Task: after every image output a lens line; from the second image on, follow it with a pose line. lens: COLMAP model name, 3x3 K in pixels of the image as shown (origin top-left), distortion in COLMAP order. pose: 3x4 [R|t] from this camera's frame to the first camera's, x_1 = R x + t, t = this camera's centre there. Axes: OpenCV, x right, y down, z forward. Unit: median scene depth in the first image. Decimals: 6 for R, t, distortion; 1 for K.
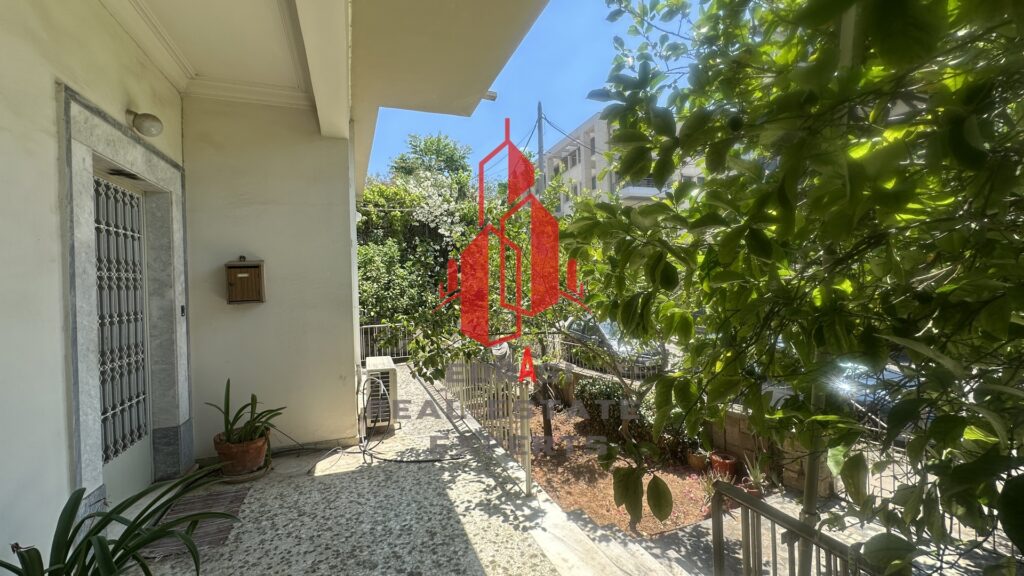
lens RADIAL K [[415.5, 0, 513.4], [0, 415.5, 284.7], [0, 0, 1]] dist [-0.006514, 0.001604]
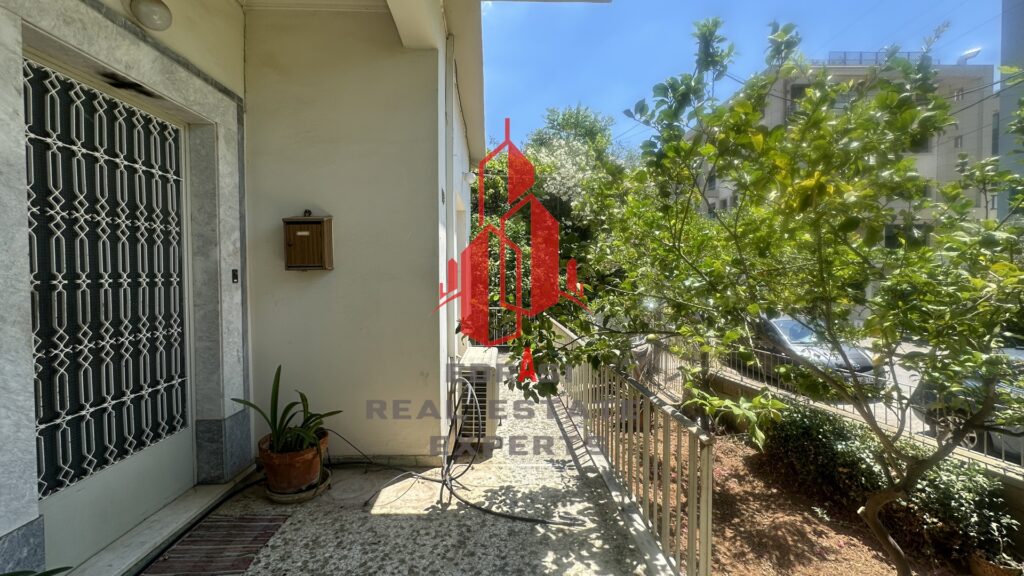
lens RADIAL K [[415.5, 0, 512.2], [0, 415.5, 283.7], [0, 0, 1]] dist [-0.006514, 0.001604]
pose [[0.945882, 0.035948, -0.322513, -0.029618], [-0.026192, 0.999060, 0.034541, 0.033231], [0.323451, -0.024225, 0.945935, 0.383665]]
